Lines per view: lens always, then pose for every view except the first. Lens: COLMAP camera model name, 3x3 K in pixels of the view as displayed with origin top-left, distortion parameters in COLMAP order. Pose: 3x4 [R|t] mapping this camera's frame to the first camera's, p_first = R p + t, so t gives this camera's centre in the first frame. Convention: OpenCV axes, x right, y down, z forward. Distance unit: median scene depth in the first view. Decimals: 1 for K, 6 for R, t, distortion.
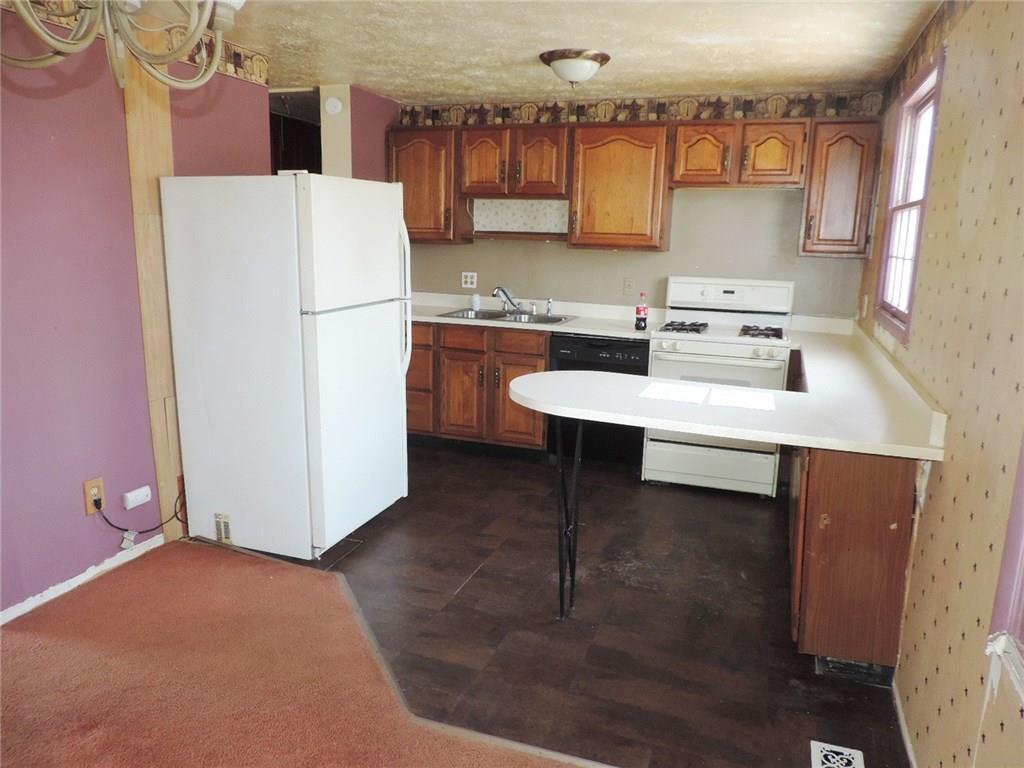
lens RADIAL K [[732.4, 0, 519.4], [0, 732.4, 377.1], [0, 0, 1]] dist [-0.016418, 0.014363]
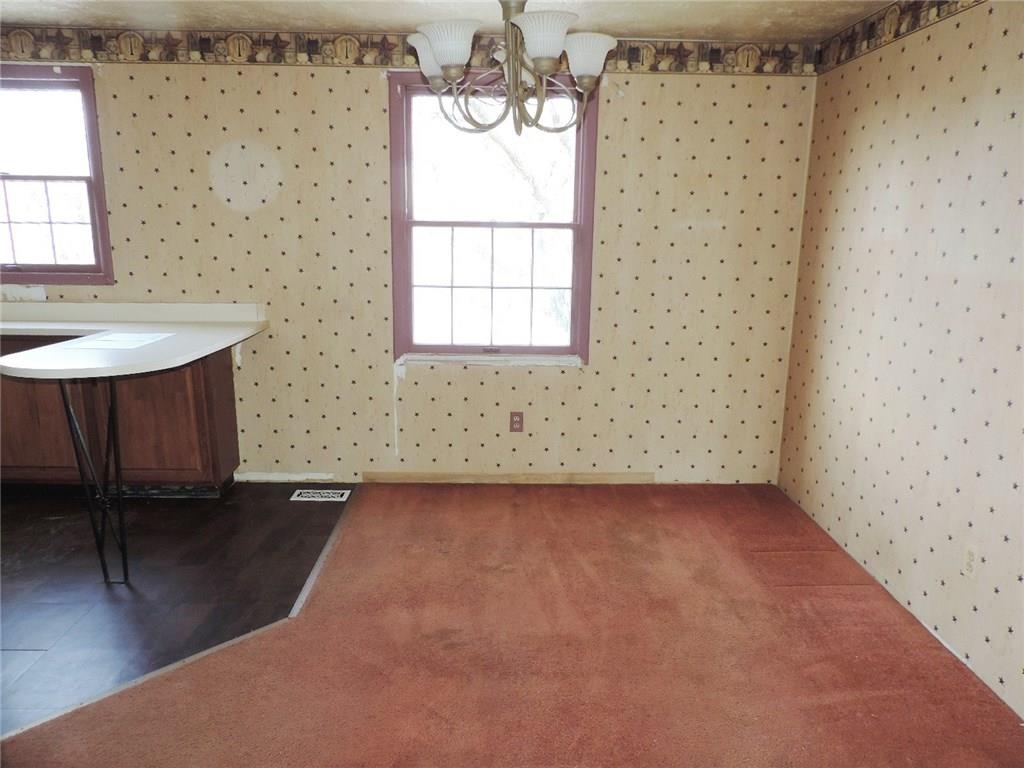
lens RADIAL K [[732.4, 0, 515.6], [0, 732.4, 383.2], [0, 0, 1]] dist [-0.016418, 0.014363]
pose [[-0.347408, -0.234694, 0.907869, -0.648645], [0.161422, 0.938752, 0.304448, -0.103400], [-0.923716, 0.252317, -0.288245, 0.460031]]
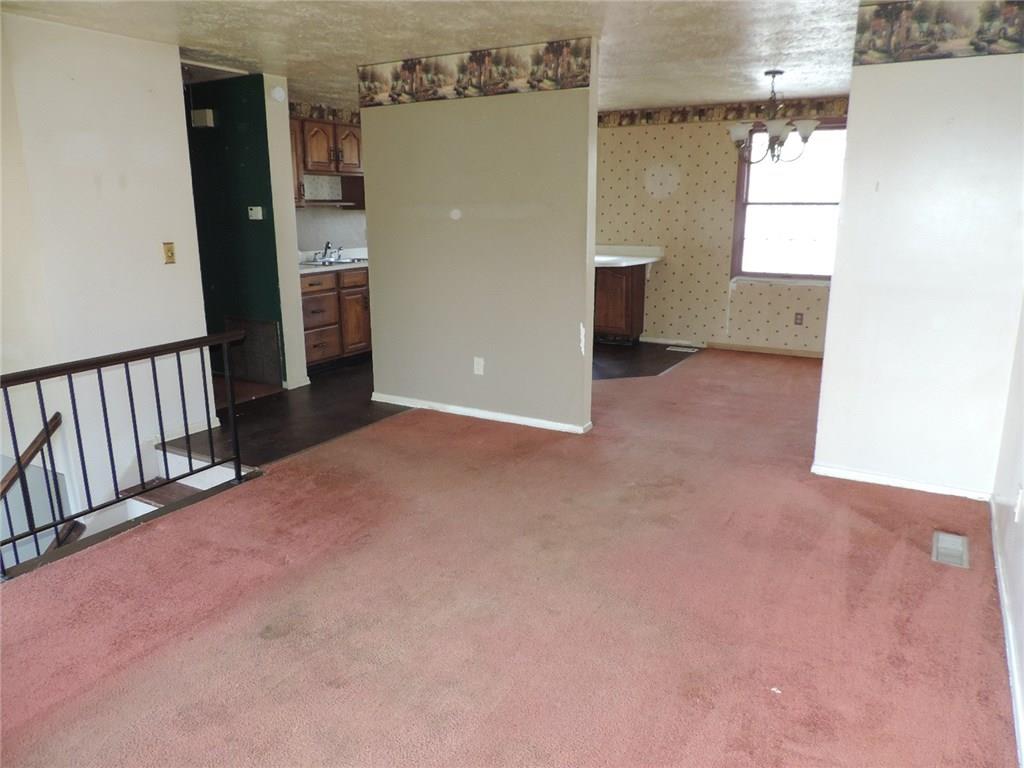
lens RADIAL K [[732.4, 0, 510.5], [0, 732.4, 366.9], [0, 0, 1]] dist [-0.016418, 0.014363]
pose [[0.191559, -0.240308, 0.951608, -1.452430], [0.199184, 0.958905, 0.202055, -0.119509], [-0.961057, 0.150840, 0.231553, 0.453593]]
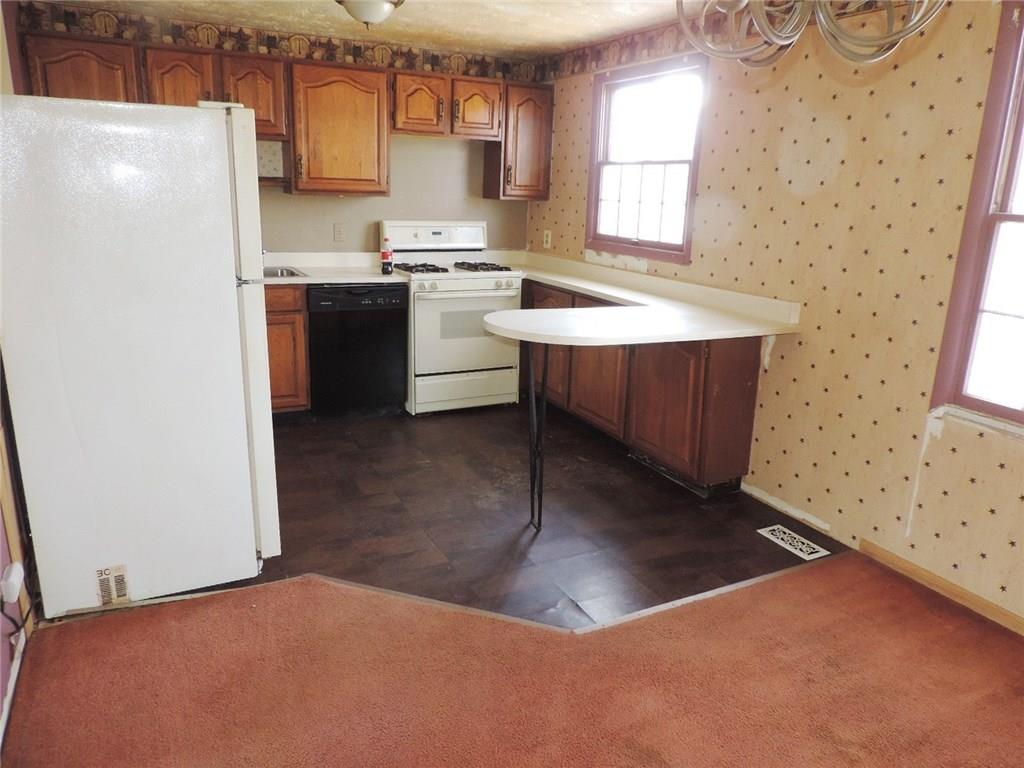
lens RADIAL K [[732.4, 0, 516.4], [0, 732.4, 378.2], [0, 0, 1]] dist [-0.016418, 0.014363]
pose [[0.689991, -0.185130, 0.699742, -0.464857], [0.125000, 0.982690, 0.136731, -0.039028], [-0.712942, -0.006876, 0.701189, 0.145746]]
